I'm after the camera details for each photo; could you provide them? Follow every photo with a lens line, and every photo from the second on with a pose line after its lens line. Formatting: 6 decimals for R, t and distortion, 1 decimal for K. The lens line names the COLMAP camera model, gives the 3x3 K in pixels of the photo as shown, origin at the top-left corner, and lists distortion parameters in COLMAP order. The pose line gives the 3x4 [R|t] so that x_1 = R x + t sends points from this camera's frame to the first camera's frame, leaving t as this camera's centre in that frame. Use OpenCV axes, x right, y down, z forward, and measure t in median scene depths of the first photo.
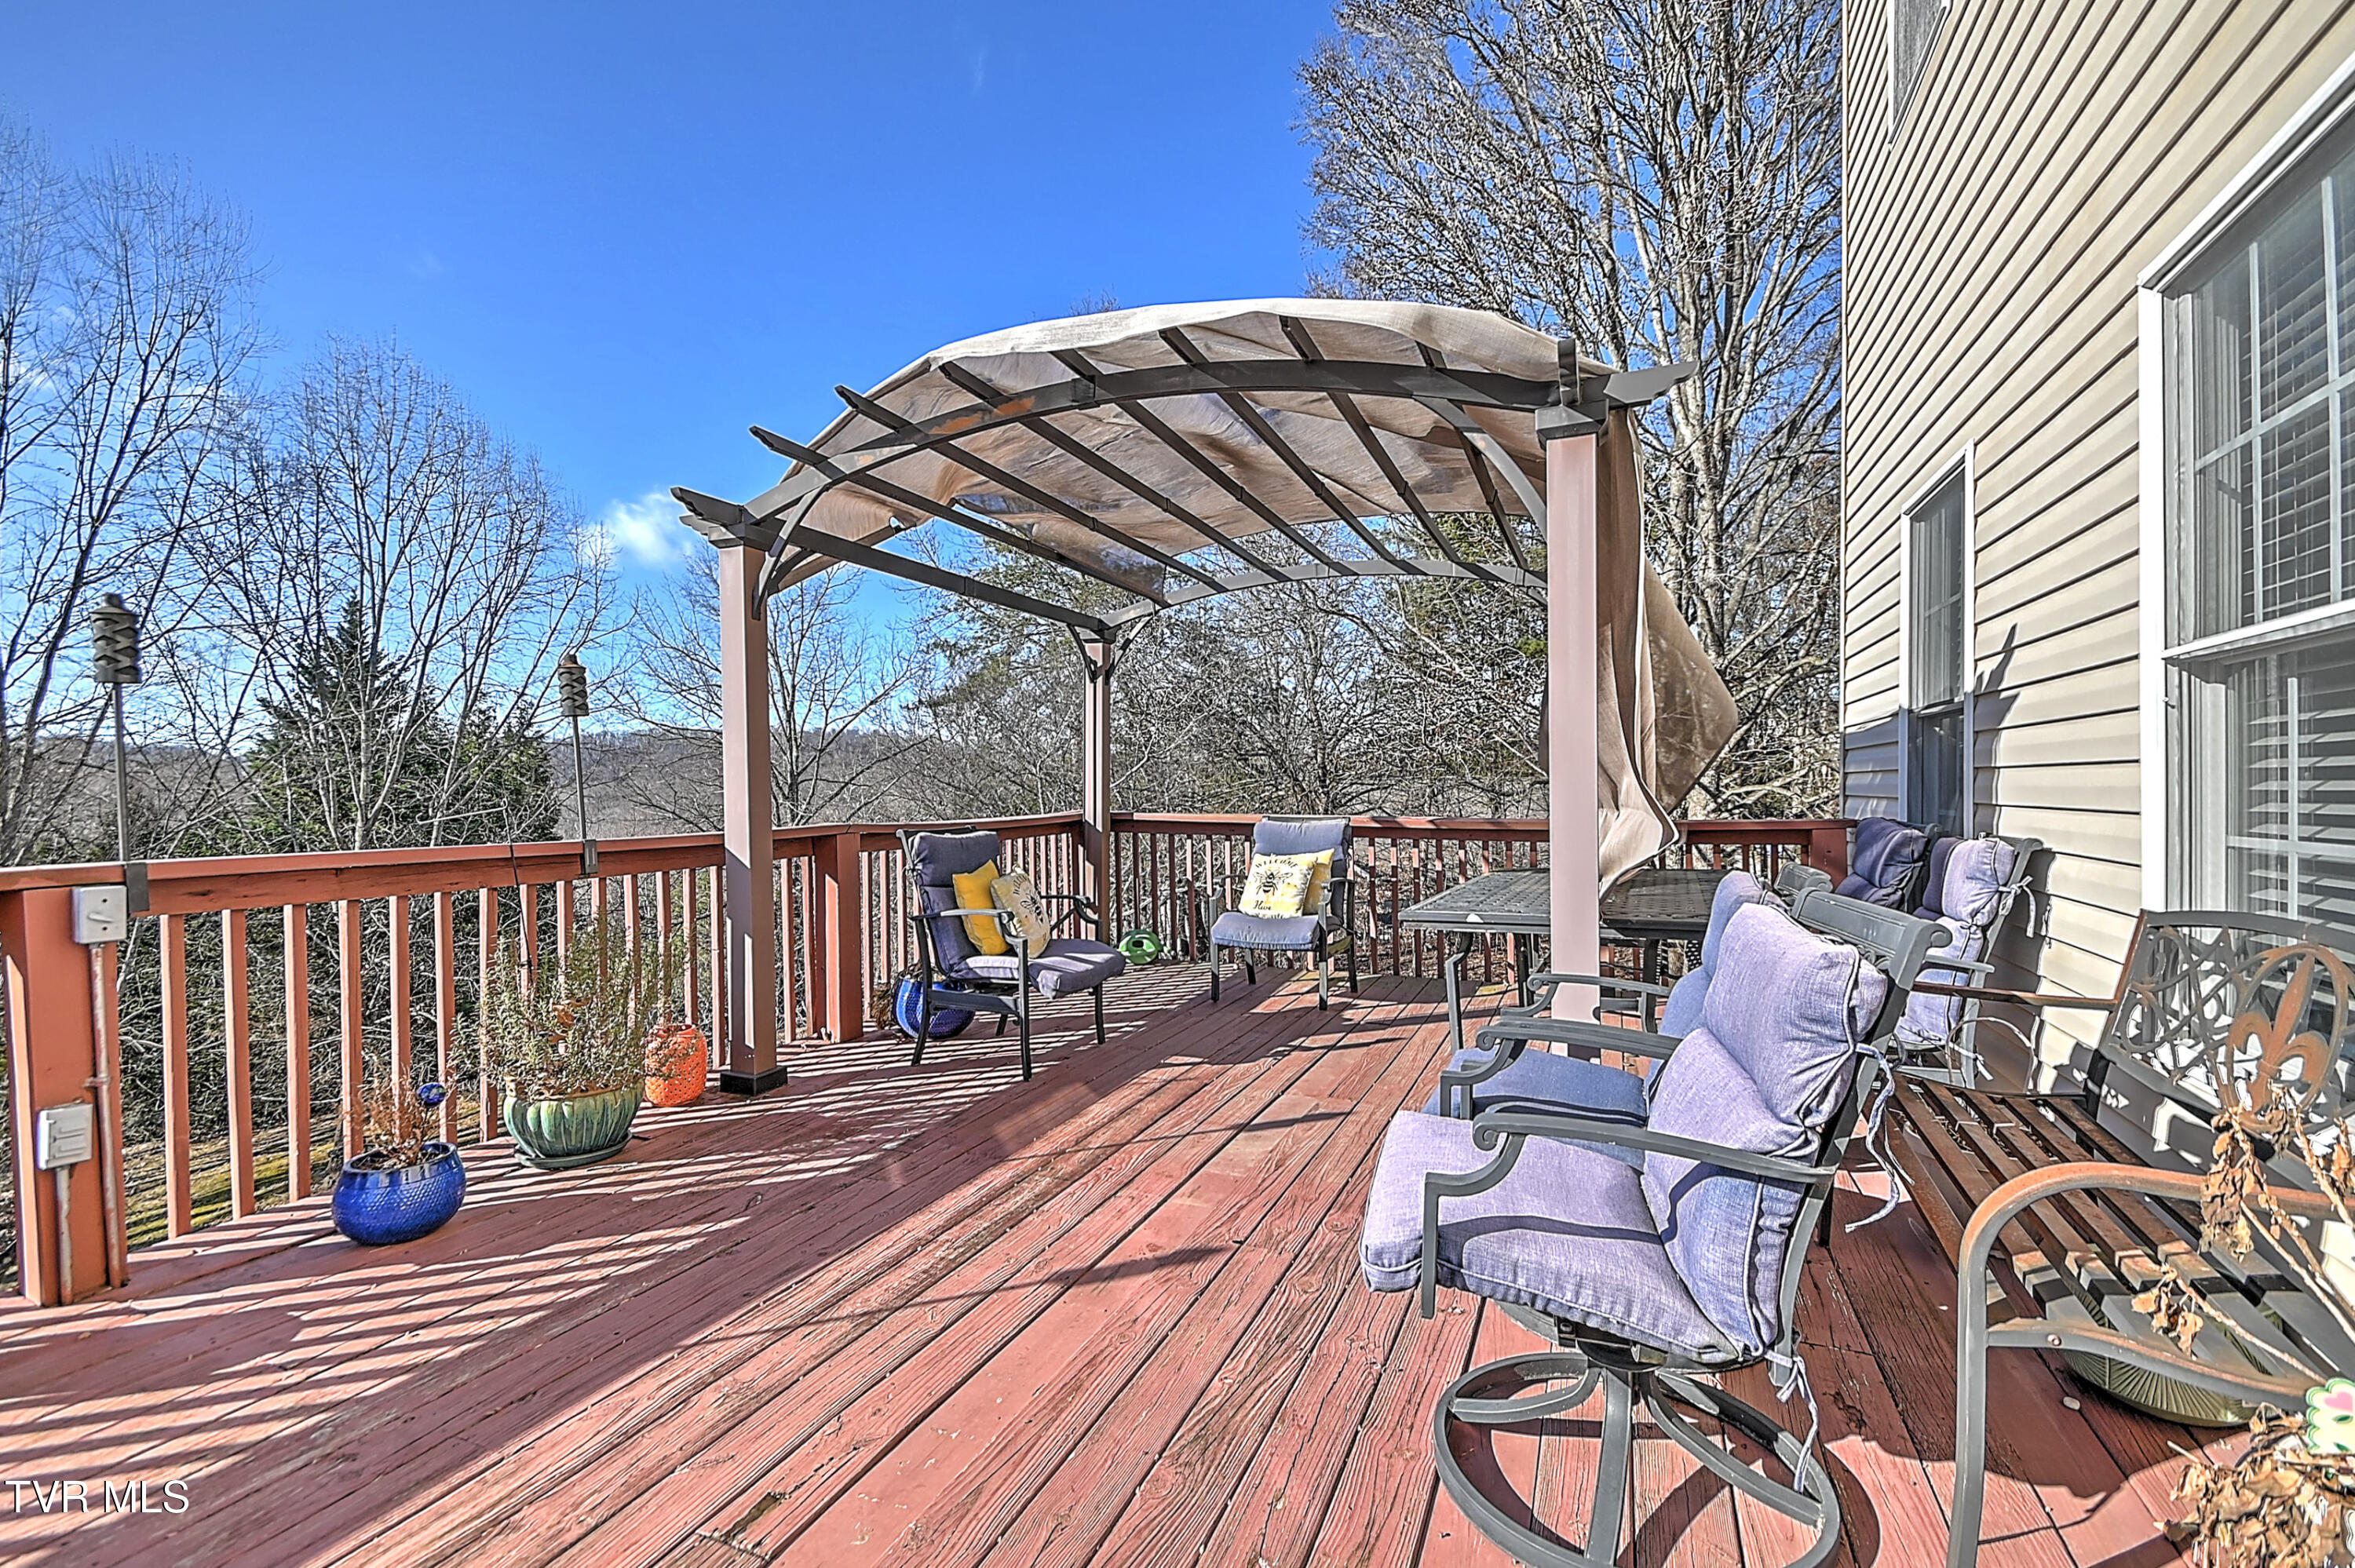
lens RADIAL K [[1001.0, 0, 1167.9], [0, 1001.0, 785.3], [0, 0, 1]] dist [0.002175, 0.000174]
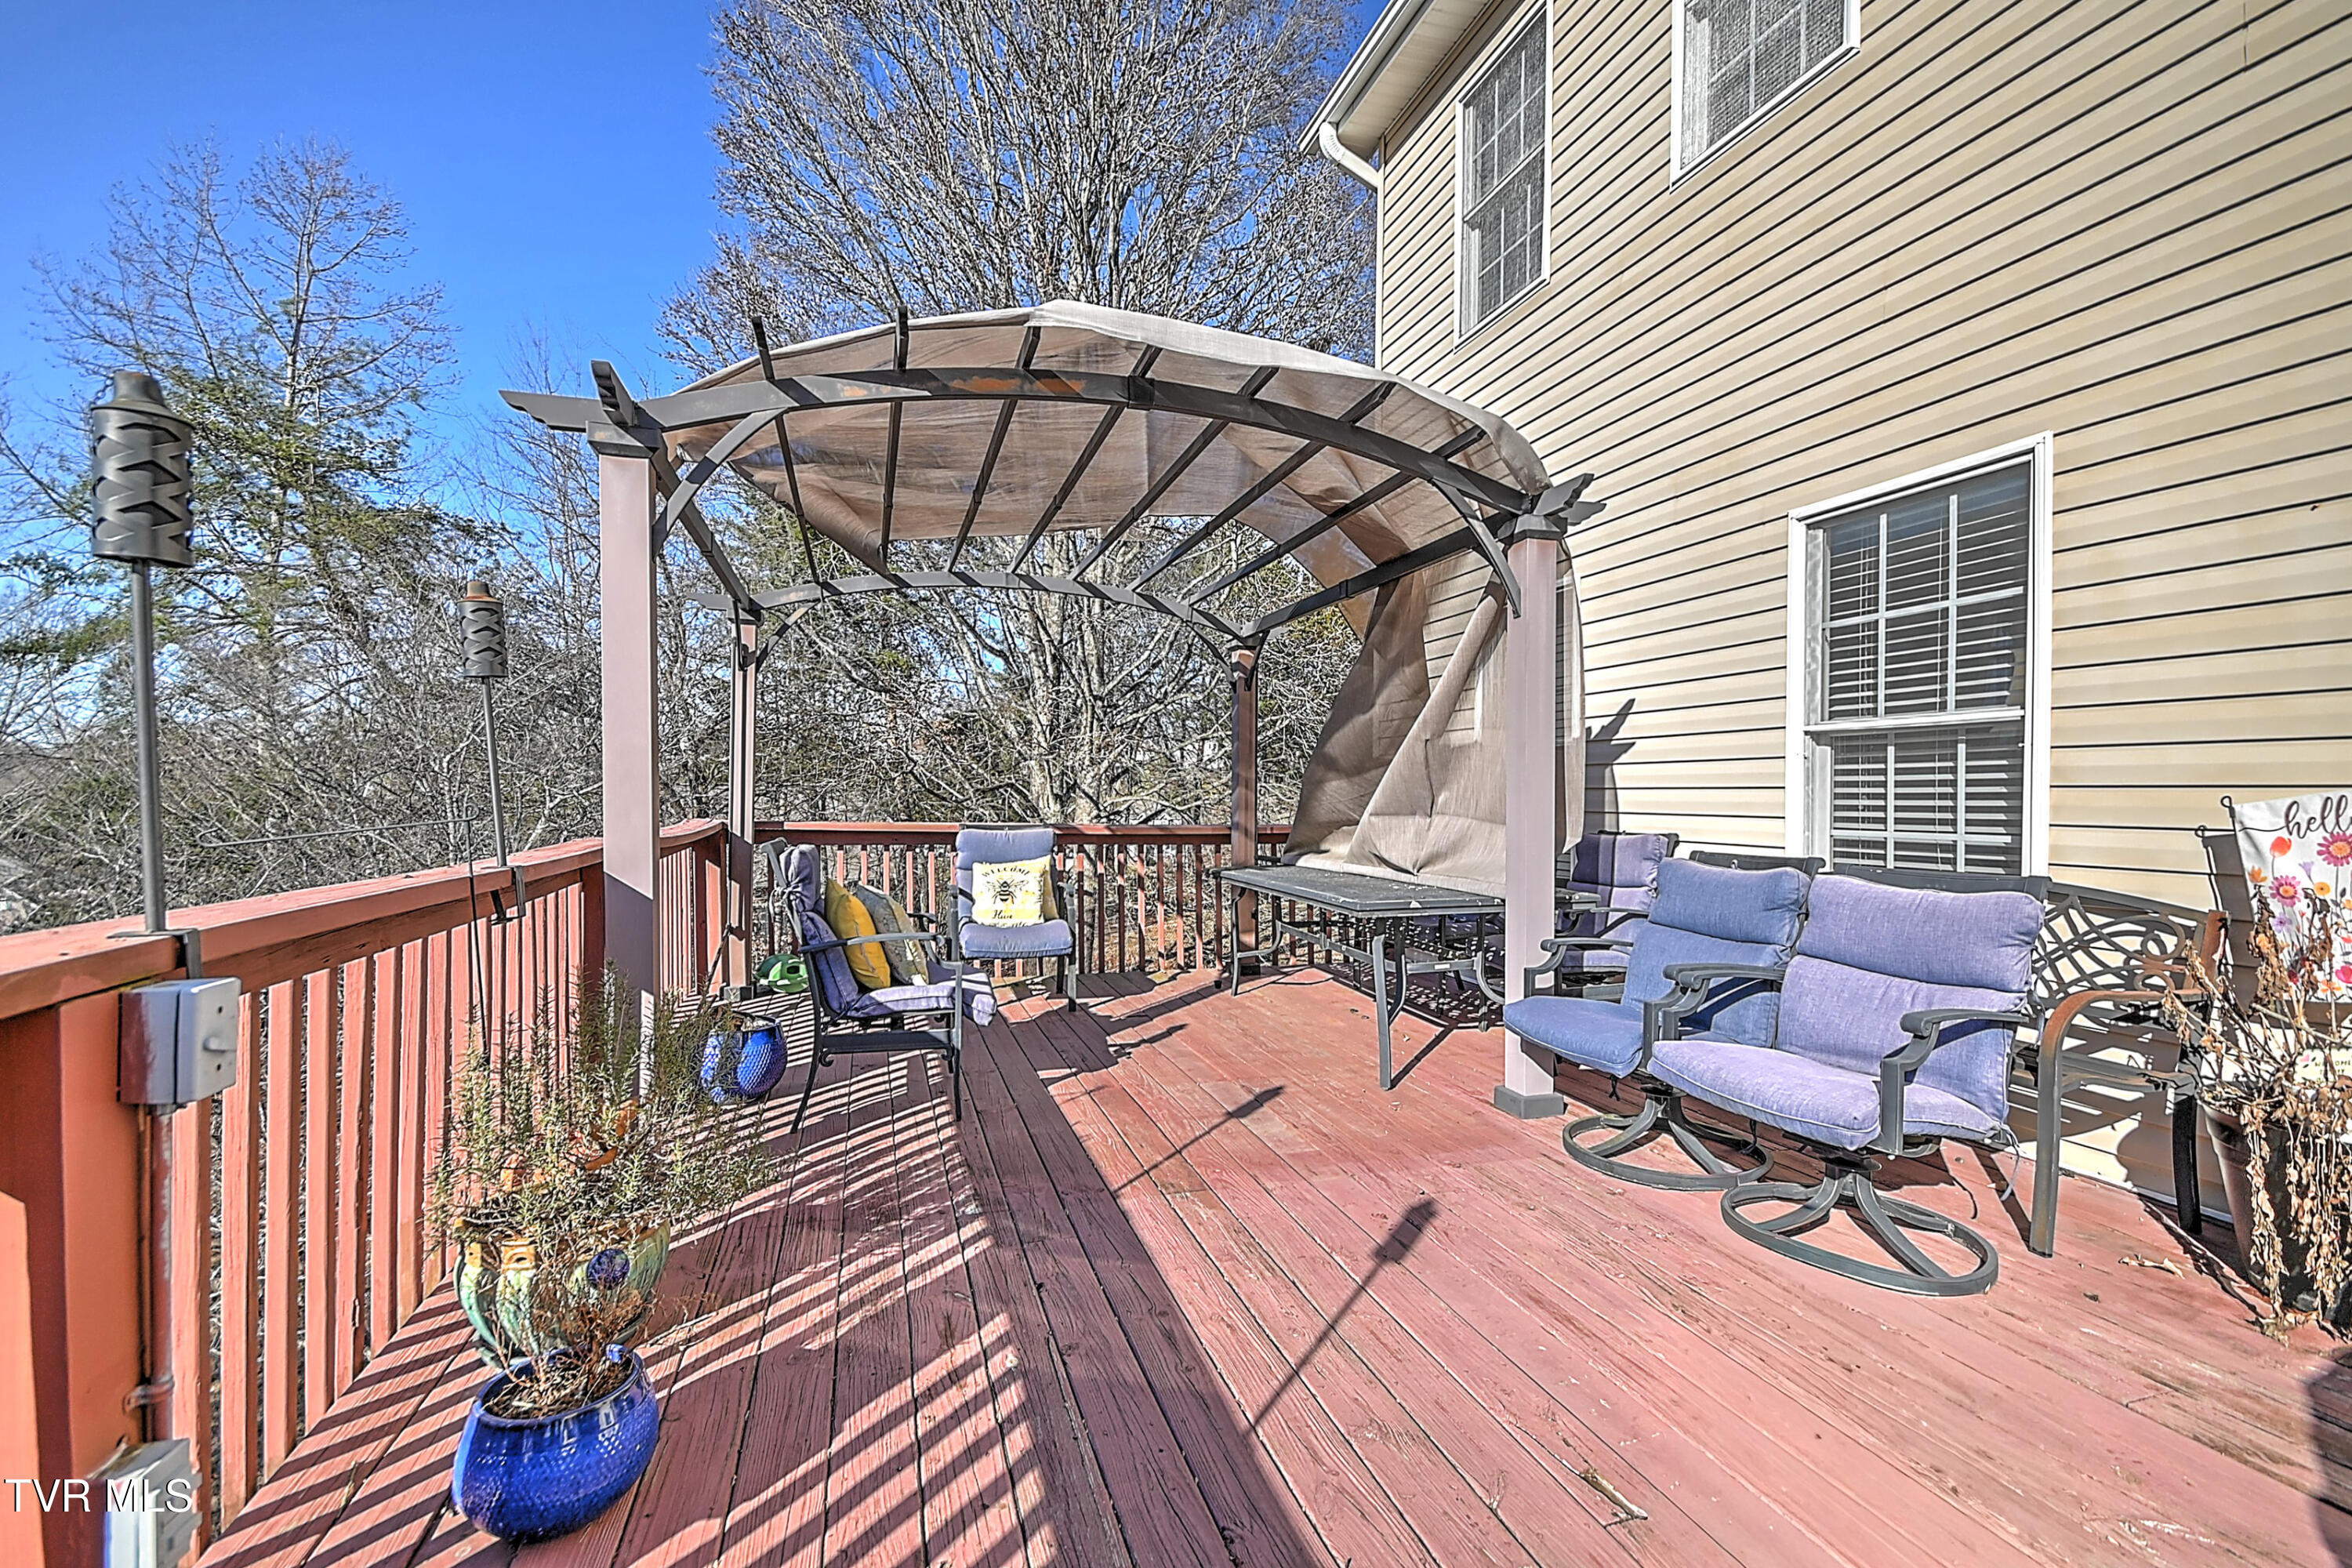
lens RADIAL K [[999.9, 0, 1166.4], [0, 999.9, 785.3], [0, 0, 1]] dist [0.002175, 0.000174]
pose [[0.776923, 0.016935, 0.629368, -0.628711], [-0.012497, 0.999856, -0.011478, 0.003141], [-0.629471, 0.001052, 0.777023, 0.206637]]
